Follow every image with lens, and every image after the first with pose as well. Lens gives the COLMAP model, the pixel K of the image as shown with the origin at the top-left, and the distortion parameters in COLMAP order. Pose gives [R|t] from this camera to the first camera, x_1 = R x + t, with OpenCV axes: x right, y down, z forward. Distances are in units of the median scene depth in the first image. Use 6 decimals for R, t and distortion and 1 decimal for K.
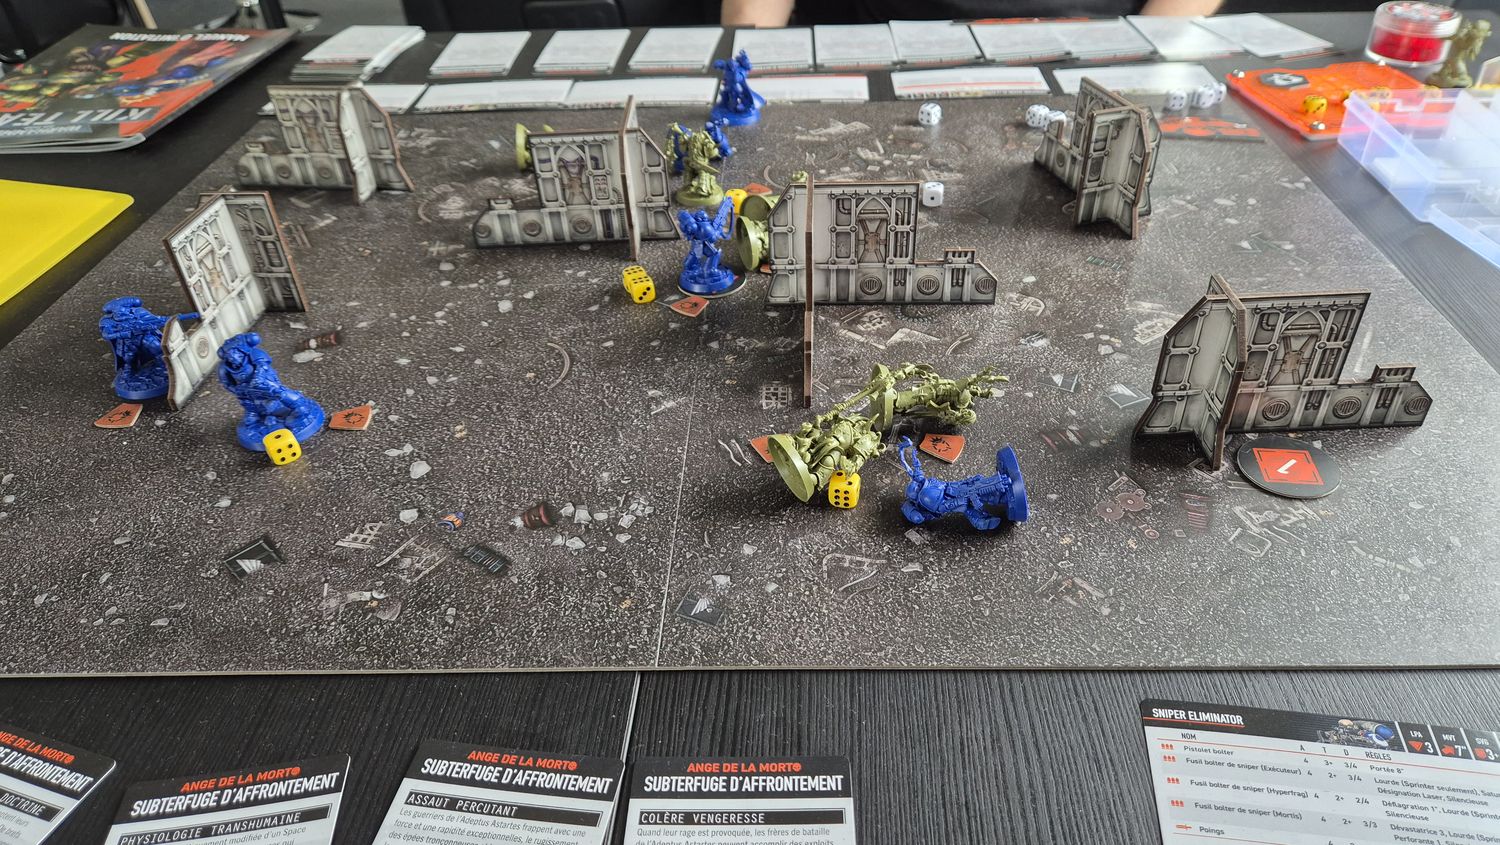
lens RADIAL K [[1036.0, 0, 760.0], [0, 1036.0, 408.7], [0, 0, 1]] dist [0.055503, -0.062966]
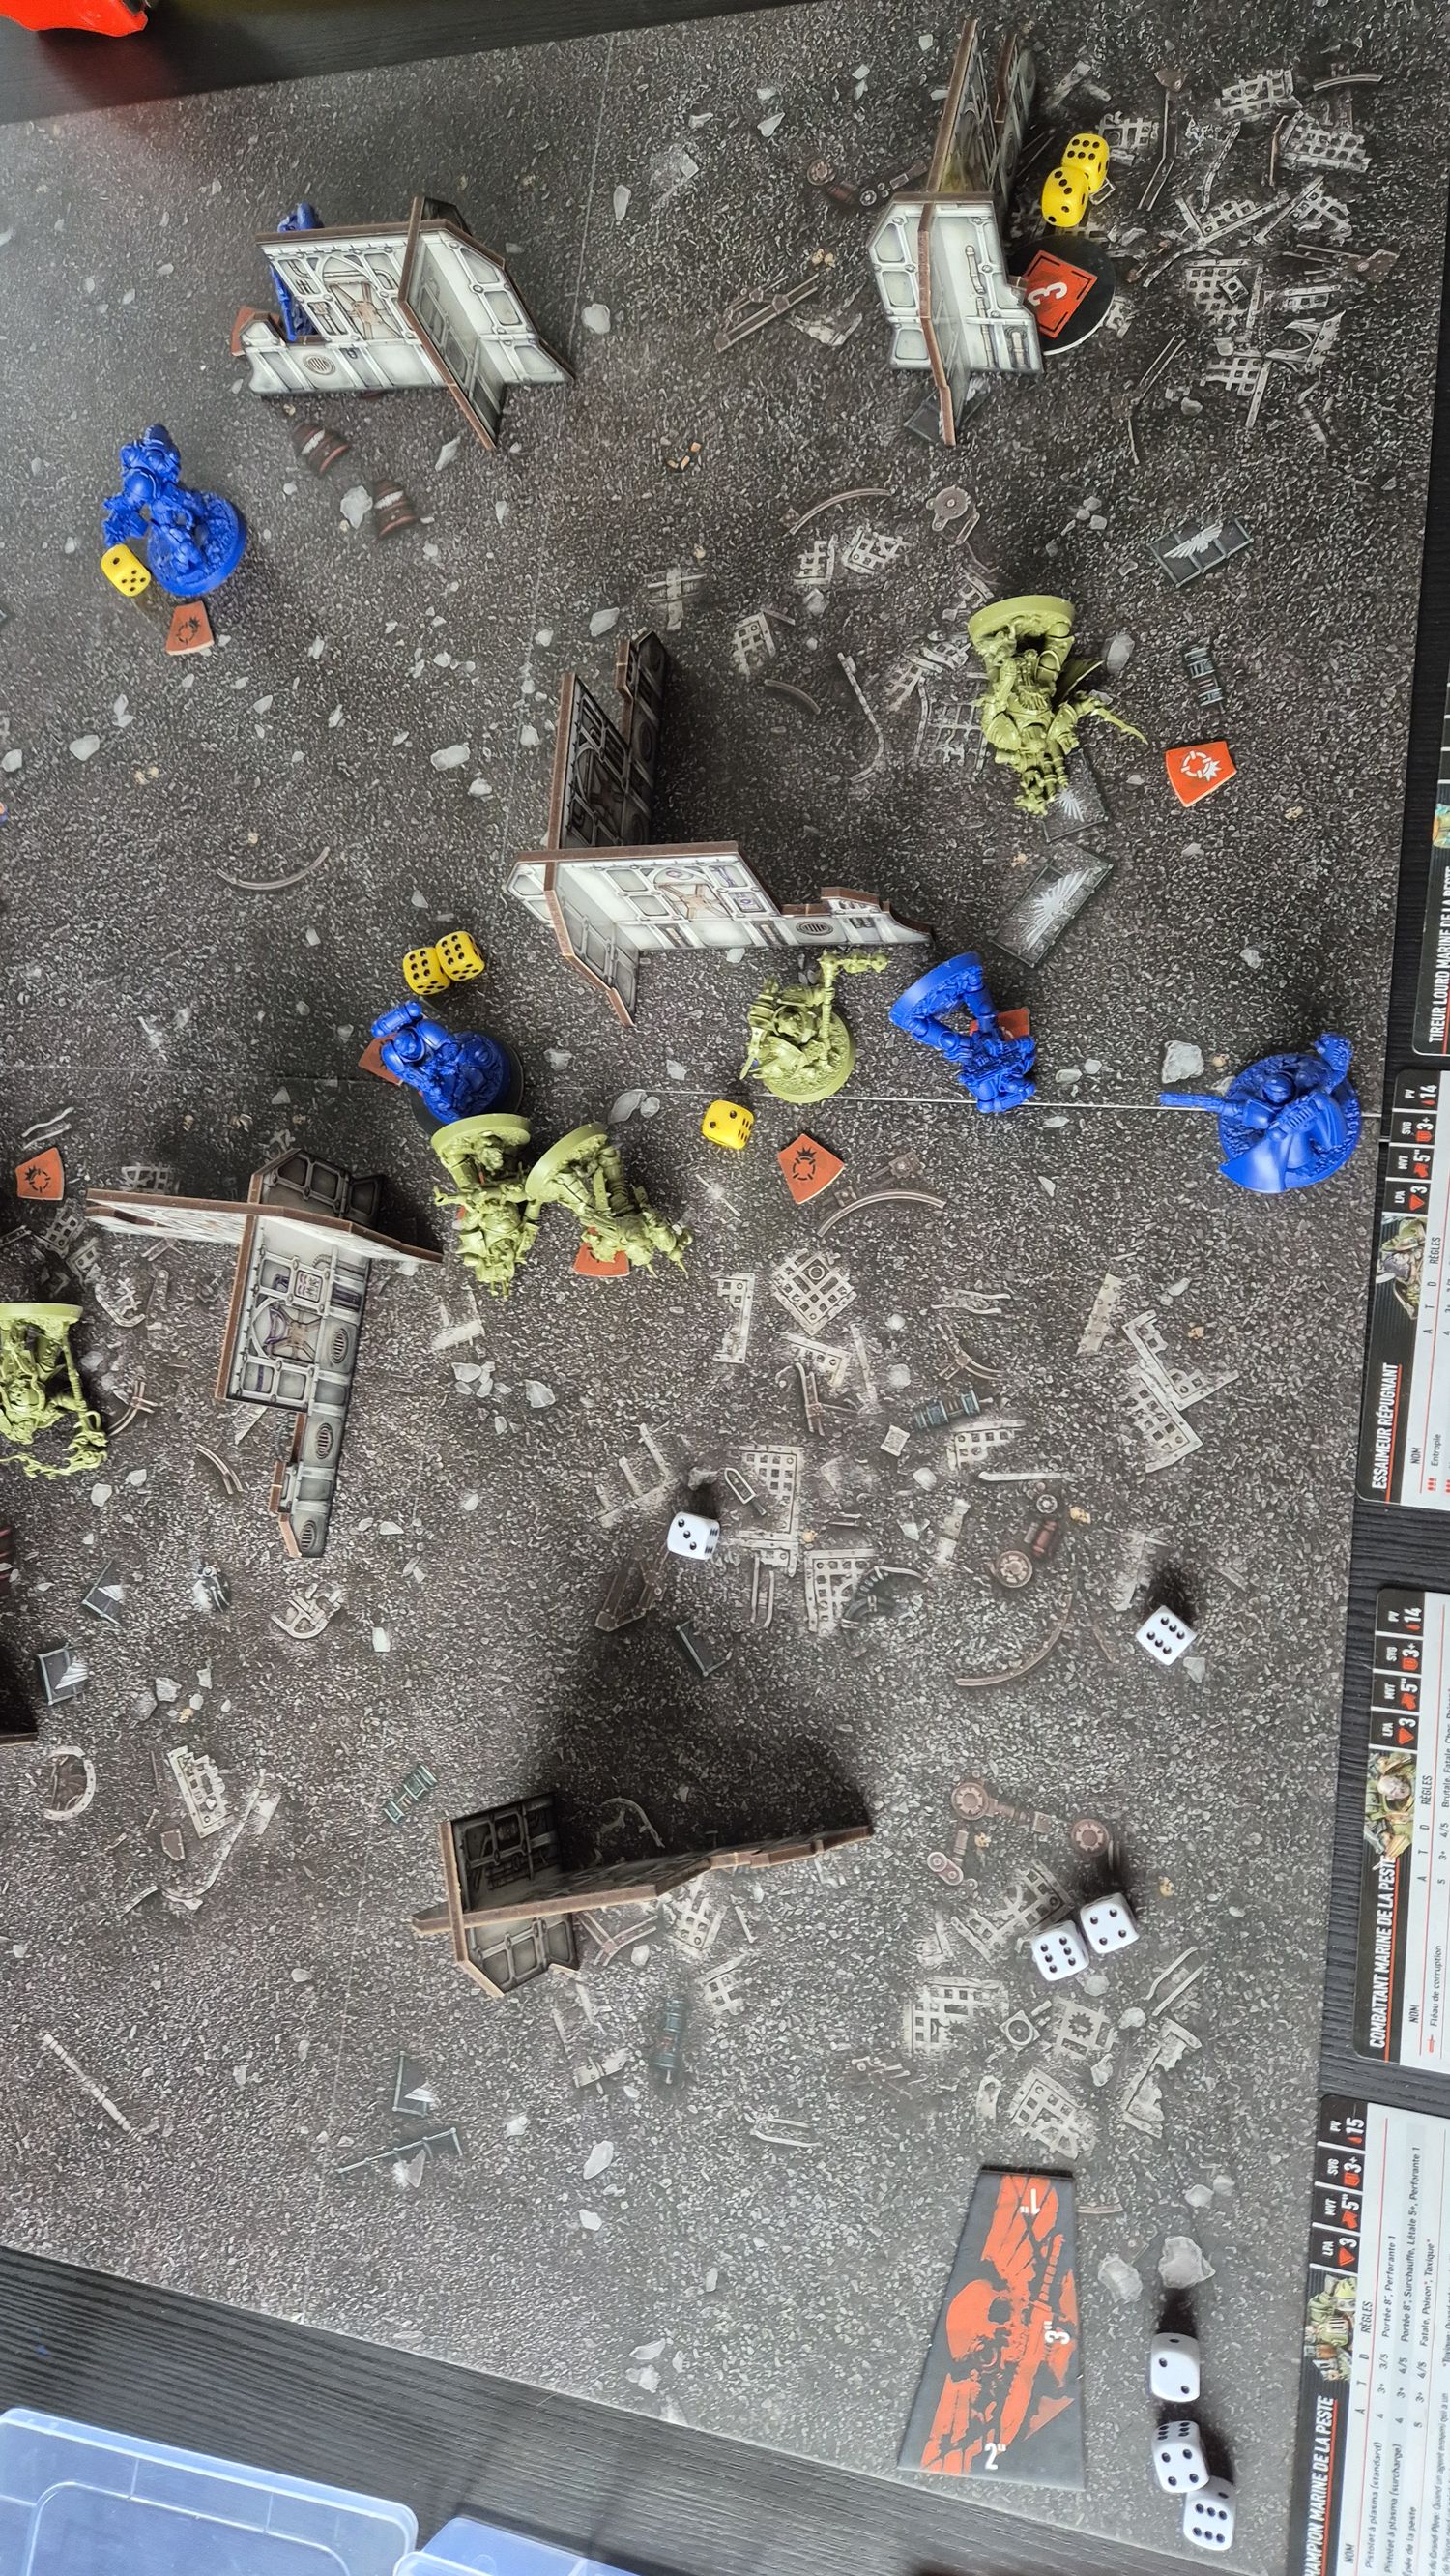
lens RADIAL K [[1778.9, 0, 728.5], [0, 1778.9, 1313.0], [0, 0, 1]] dist [0.055503, -0.062966]
pose [[-0.075219, 0.992393, -0.097461, 0.180937], [-0.332487, 0.067185, 0.940712, -1.221226], [0.940104, 0.103163, 0.324904, 0.936849]]
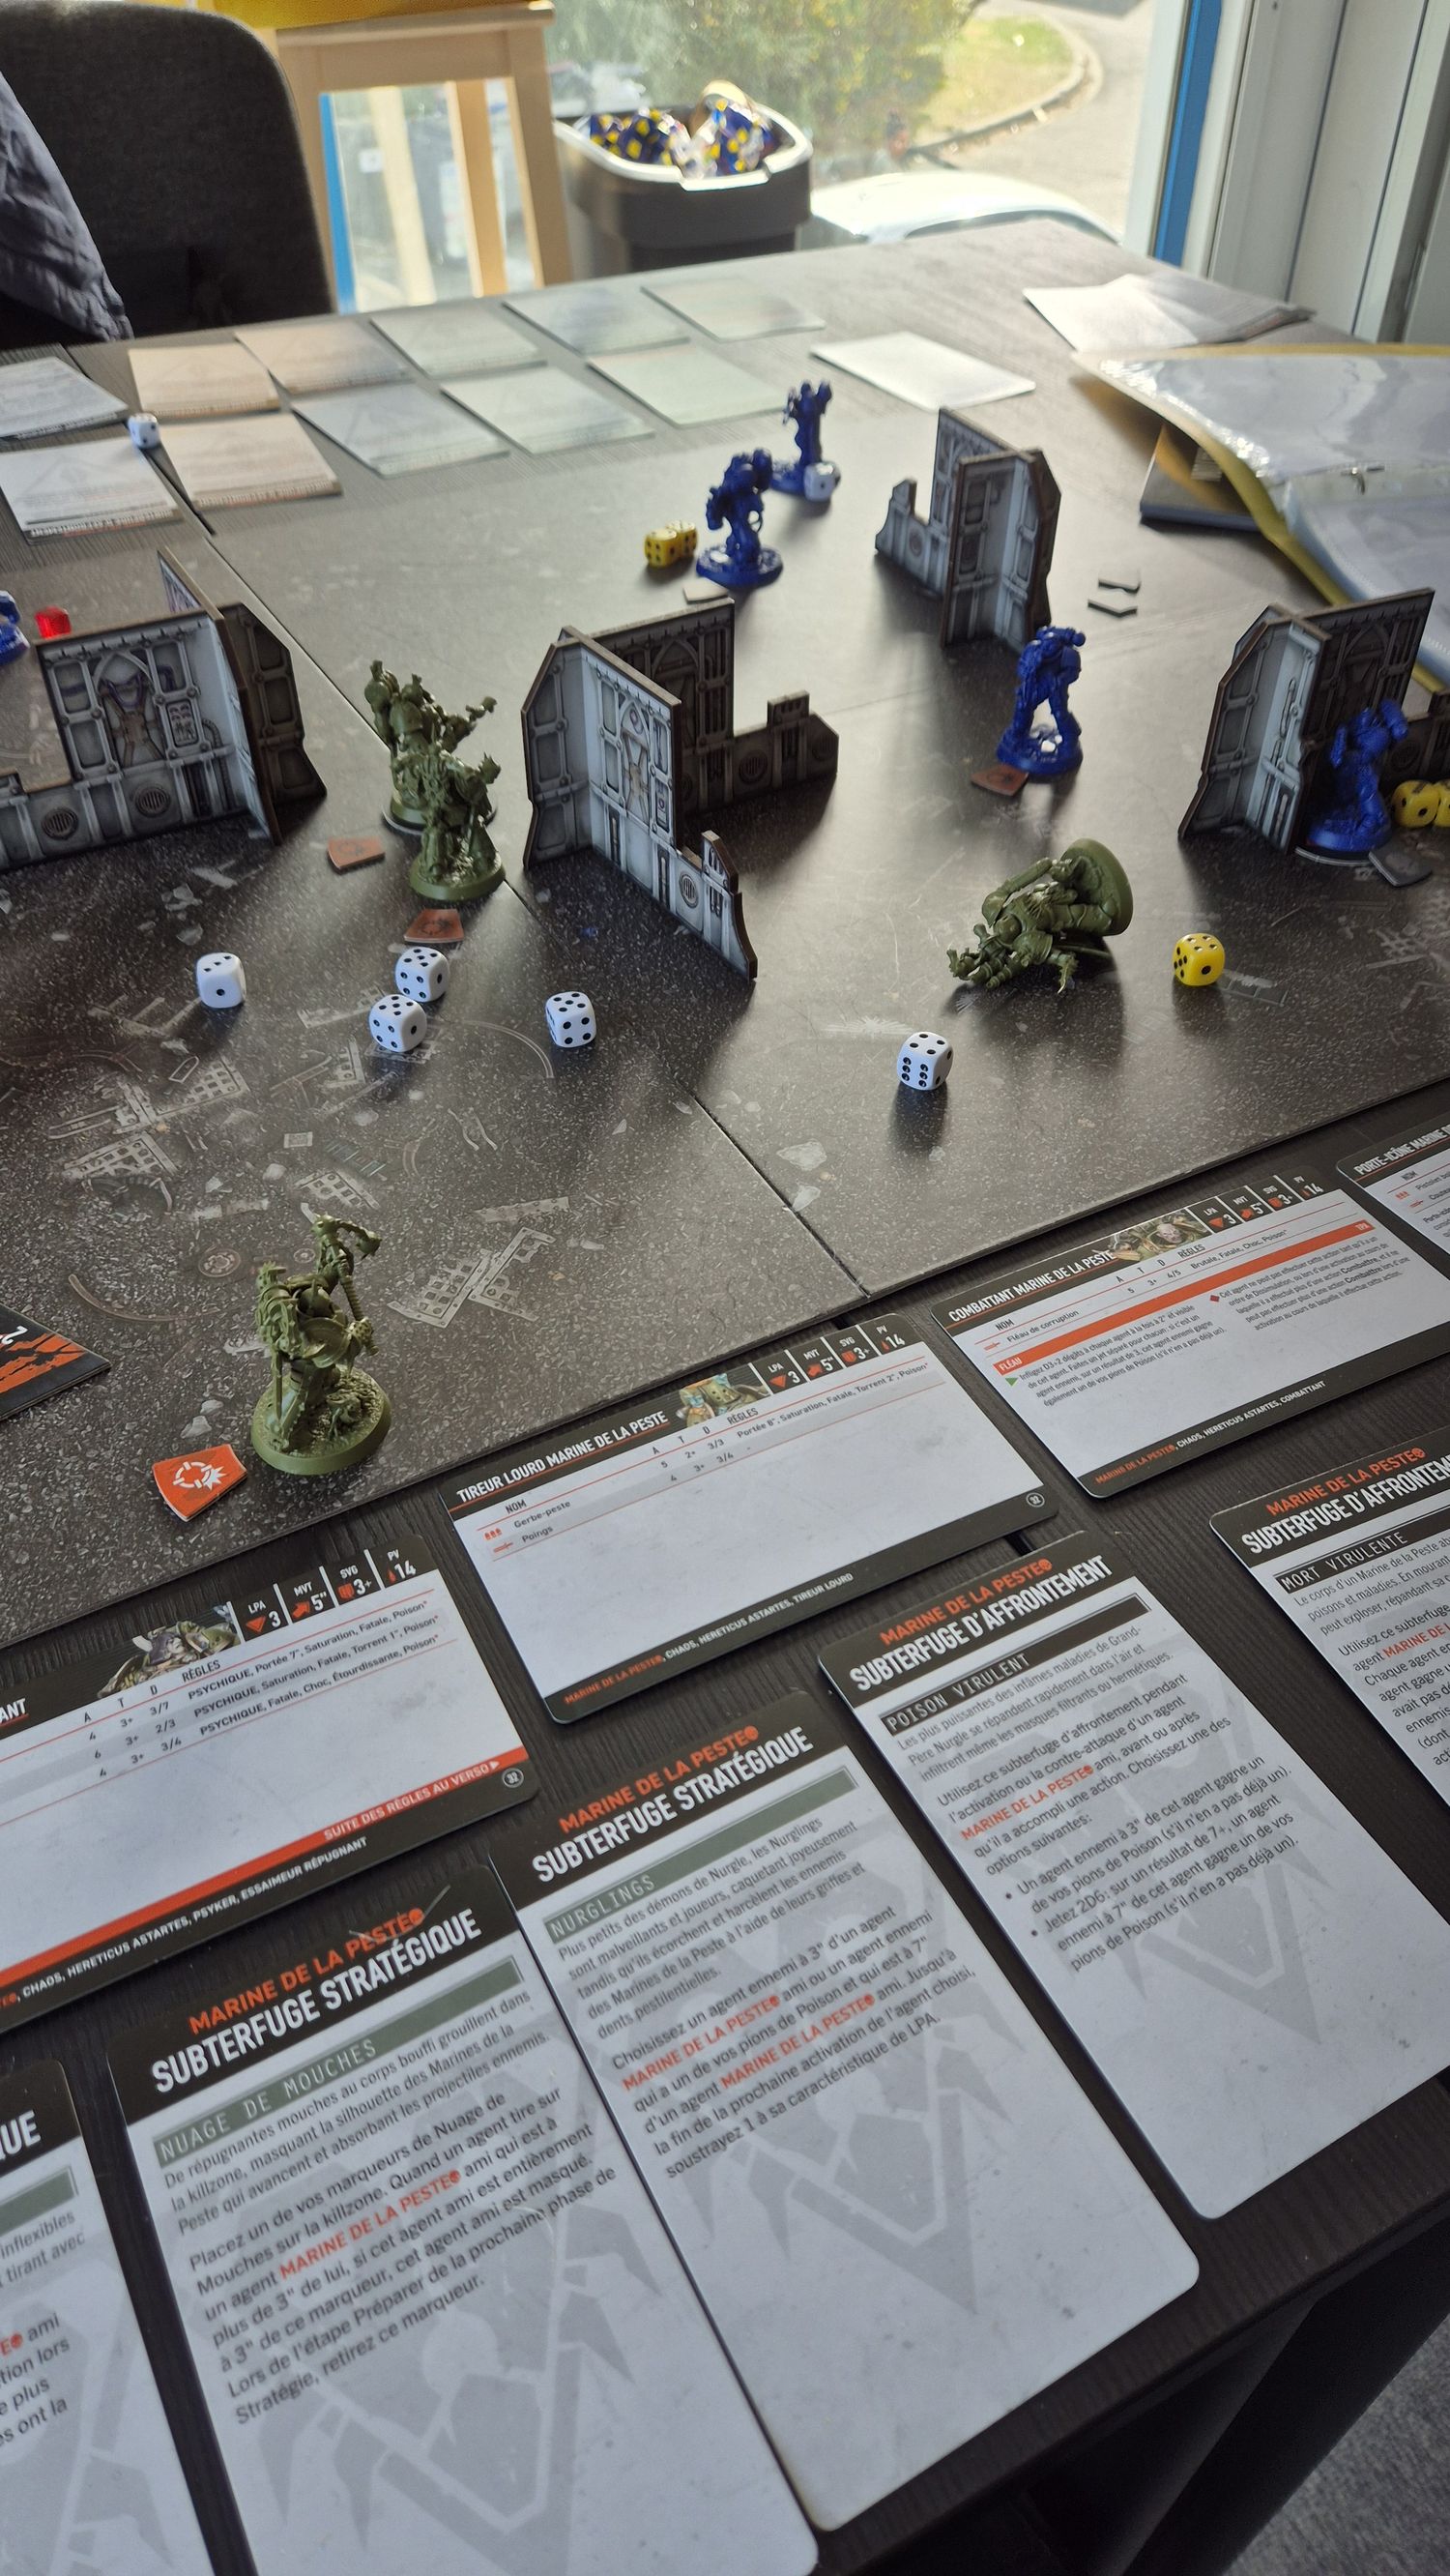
lens RADIAL K [[1778.9, 0, 733.6], [0, 1778.9, 1249.1], [0, 0, 1]] dist [0.055503, -0.062966]
pose [[-0.861275, 0.369134, -0.349207, 0.296538], [-0.273929, 0.241534, 0.930927, -1.215842], [0.427982, 0.897442, -0.106911, 1.598950]]
